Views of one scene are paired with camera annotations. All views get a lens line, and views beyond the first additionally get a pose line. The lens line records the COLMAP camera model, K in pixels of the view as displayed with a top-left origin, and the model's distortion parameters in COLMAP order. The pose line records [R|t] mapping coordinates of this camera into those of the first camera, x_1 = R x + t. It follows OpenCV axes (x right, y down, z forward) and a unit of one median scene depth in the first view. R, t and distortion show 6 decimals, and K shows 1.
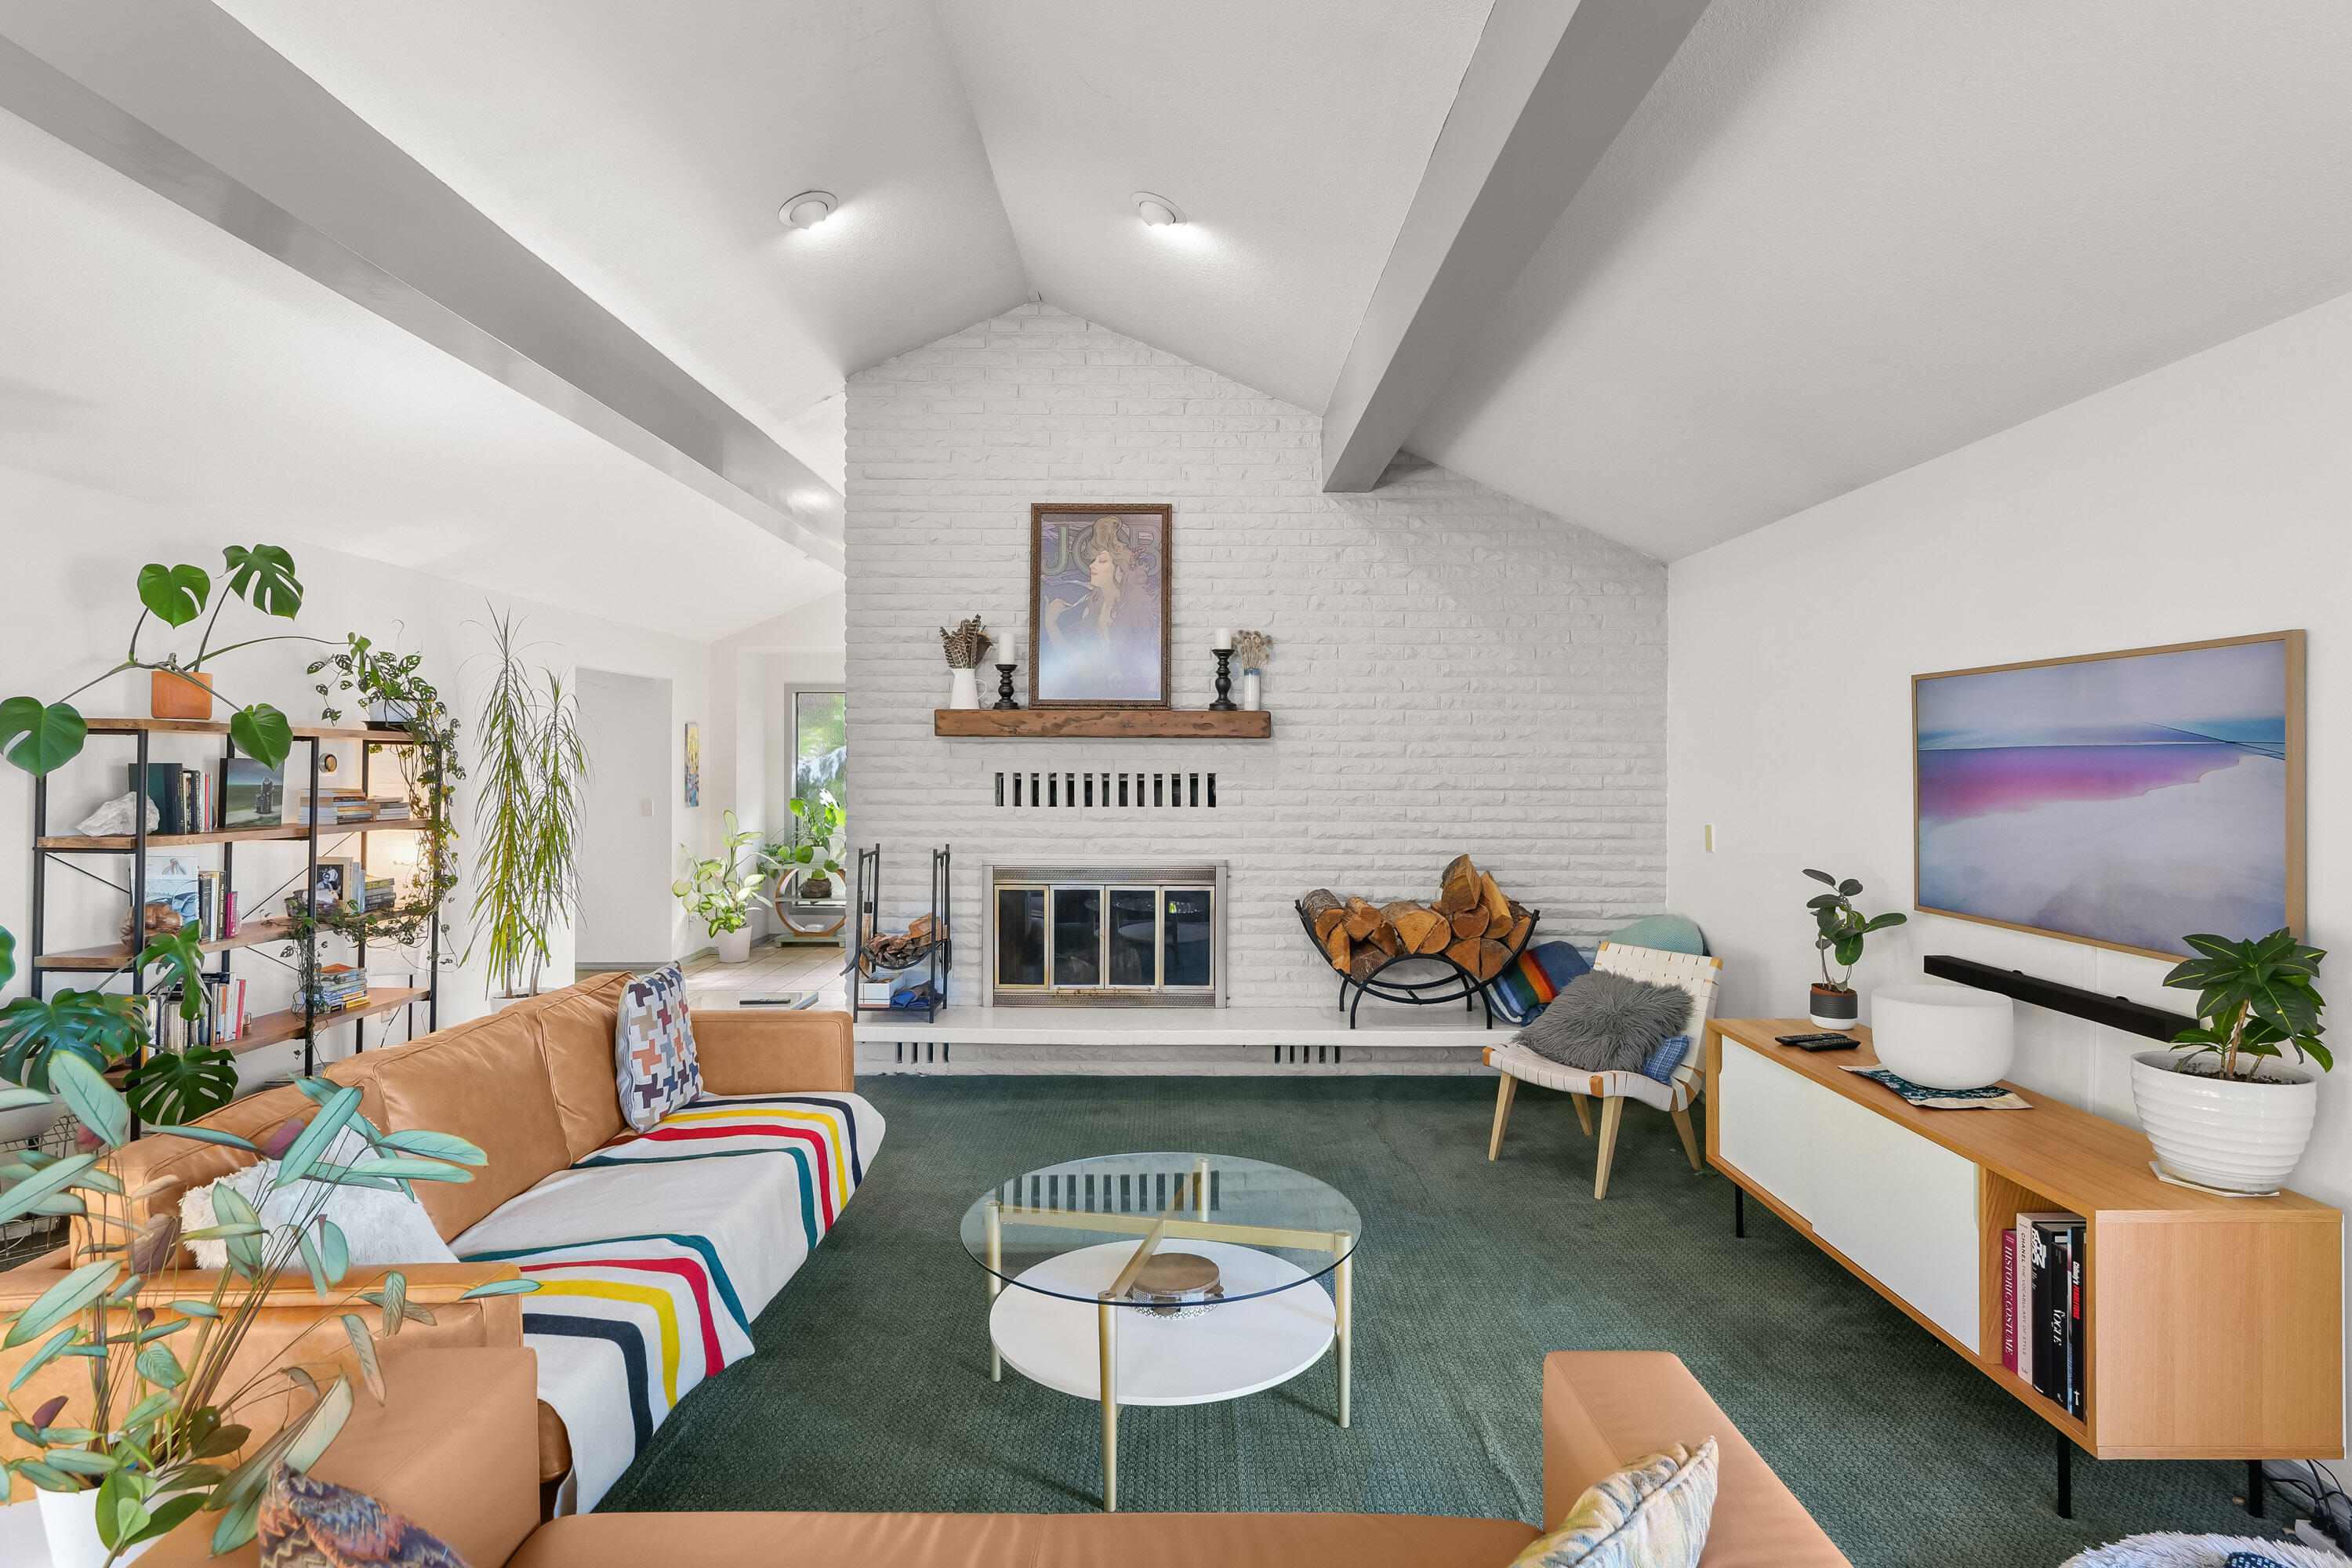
lens RADIAL K [[1205.2, 0, 1179.4], [0, 1205.2, 761.6], [0, 0, 1]] dist [-0.004139, 0.000272]
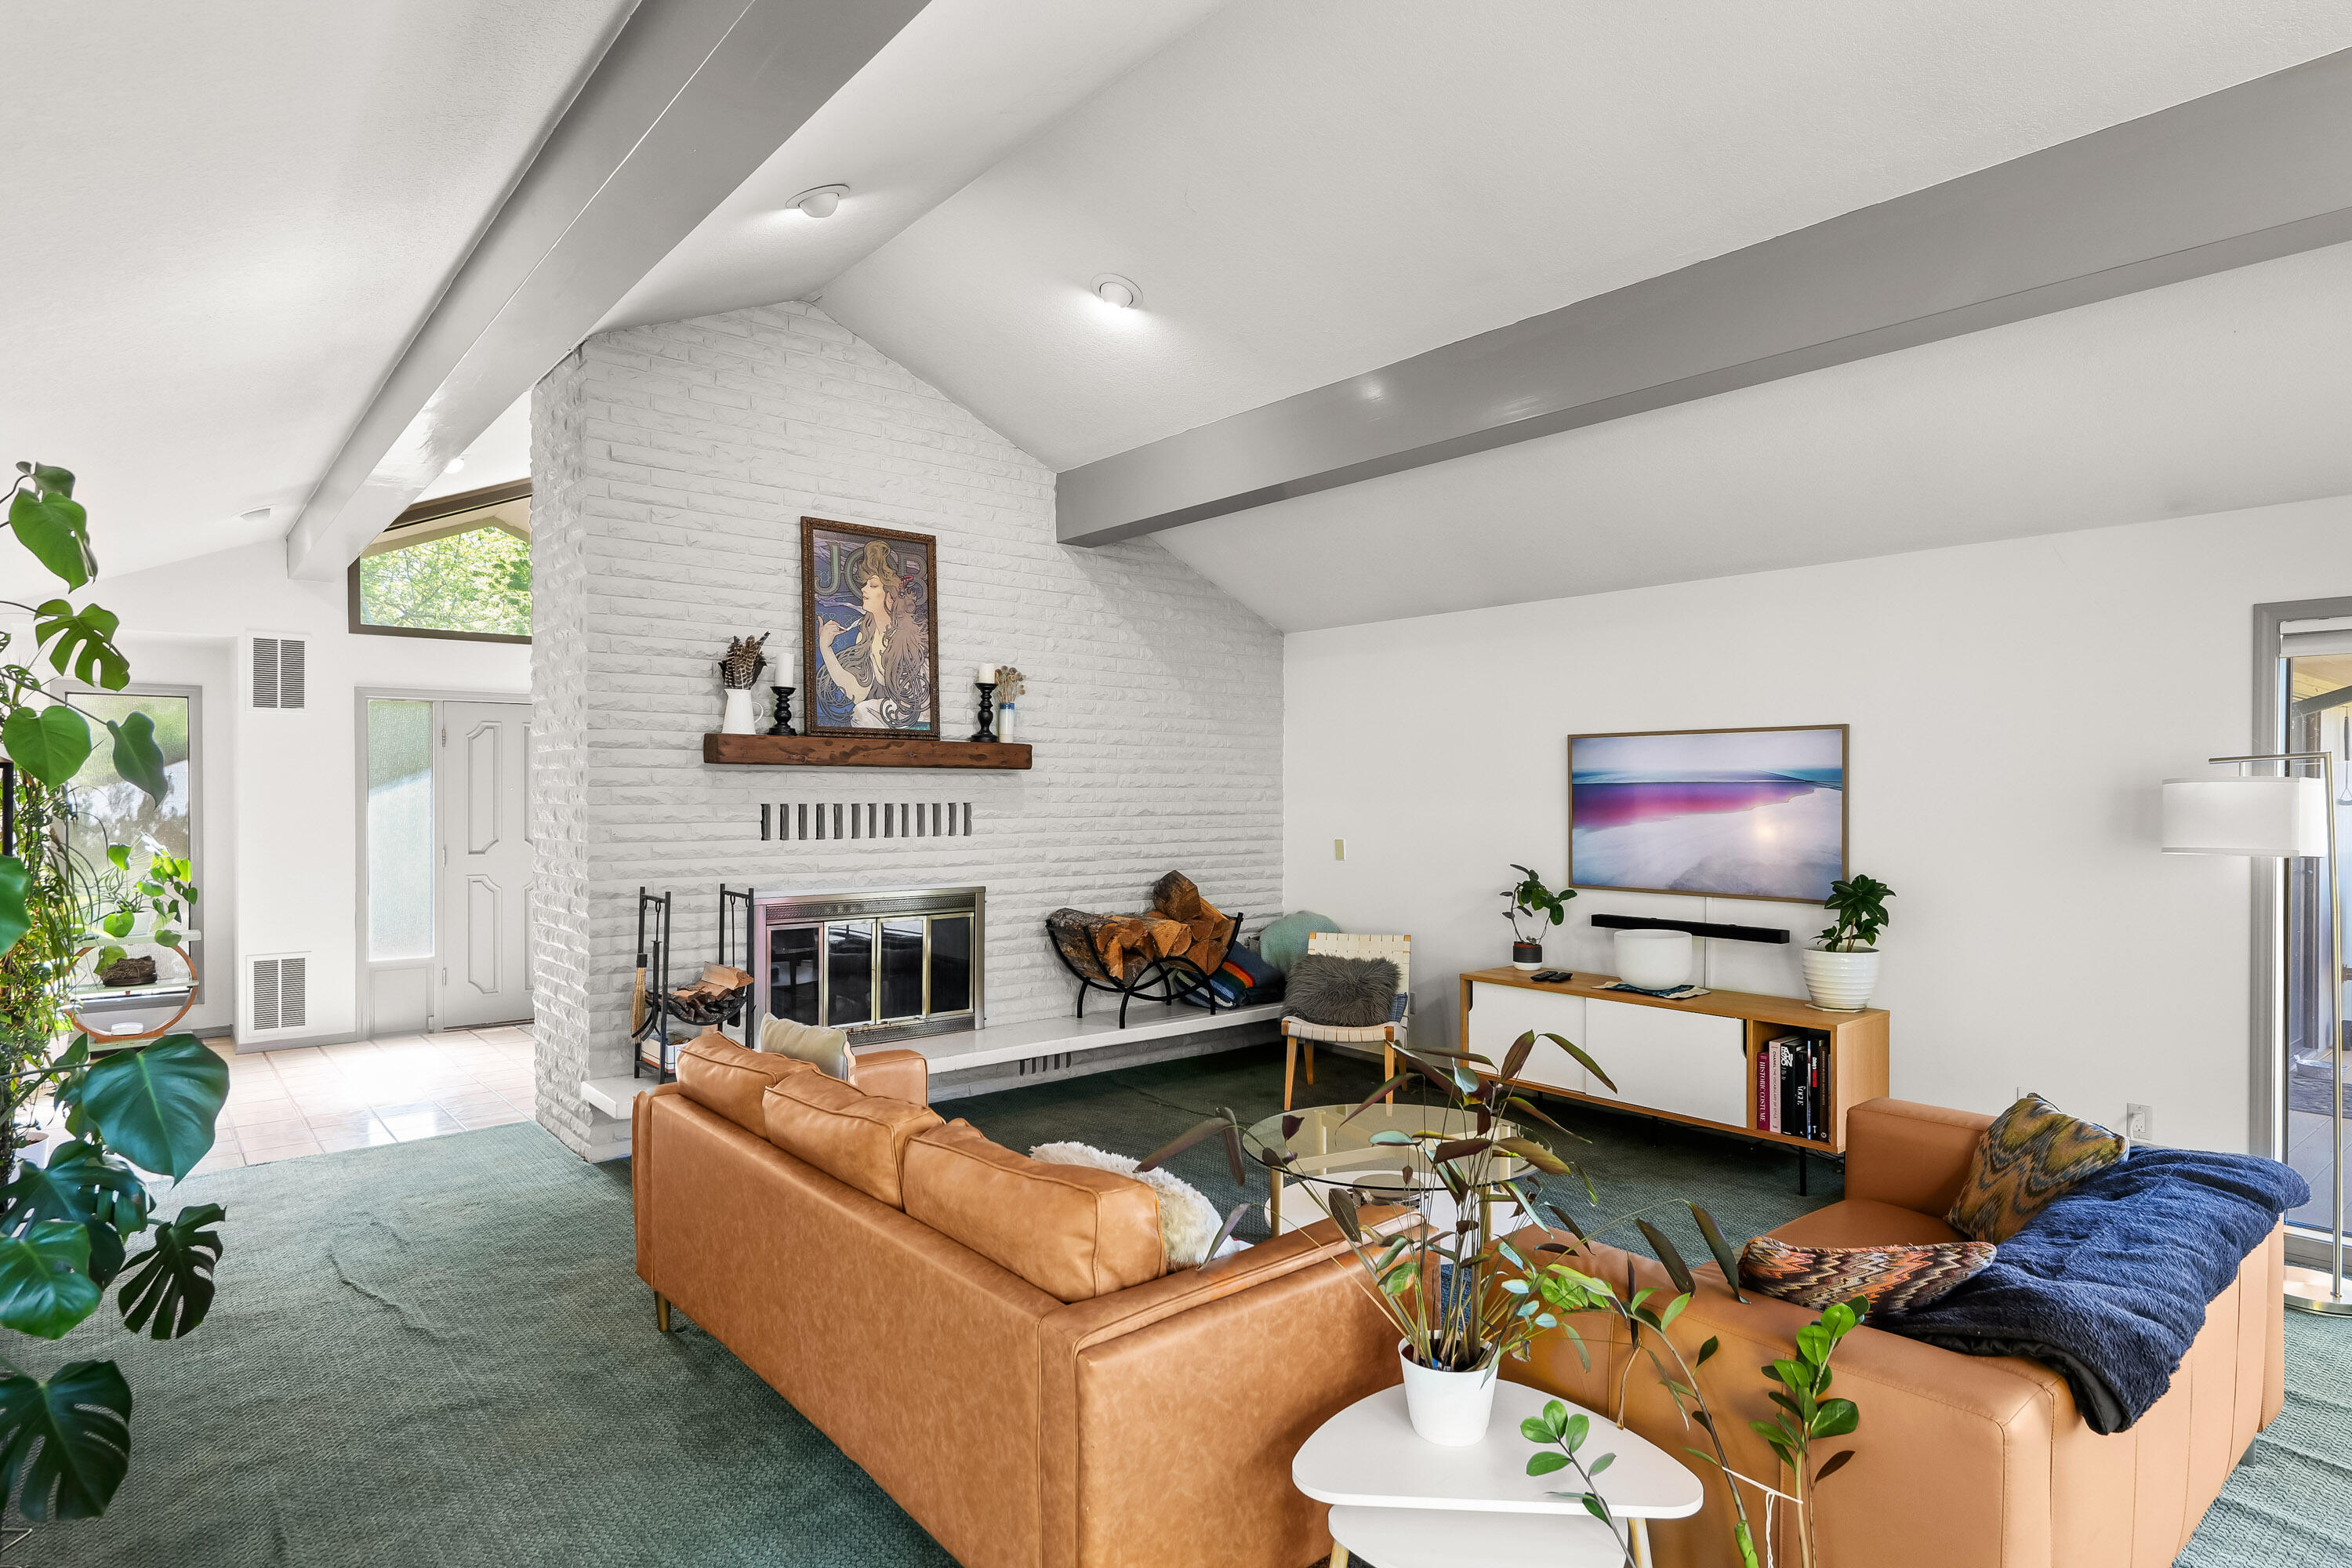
lens RADIAL K [[1282.8, 0, 1190.8], [0, 1282.8, 796.0], [0, 0, 1]] dist [-0.001203, -0.002707]
pose [[0.761939, -0.003907, 0.647636, -0.537085], [0.000610, 0.999986, 0.005315, -0.001768], [-0.647648, -0.003655, 0.761931, 0.042584]]
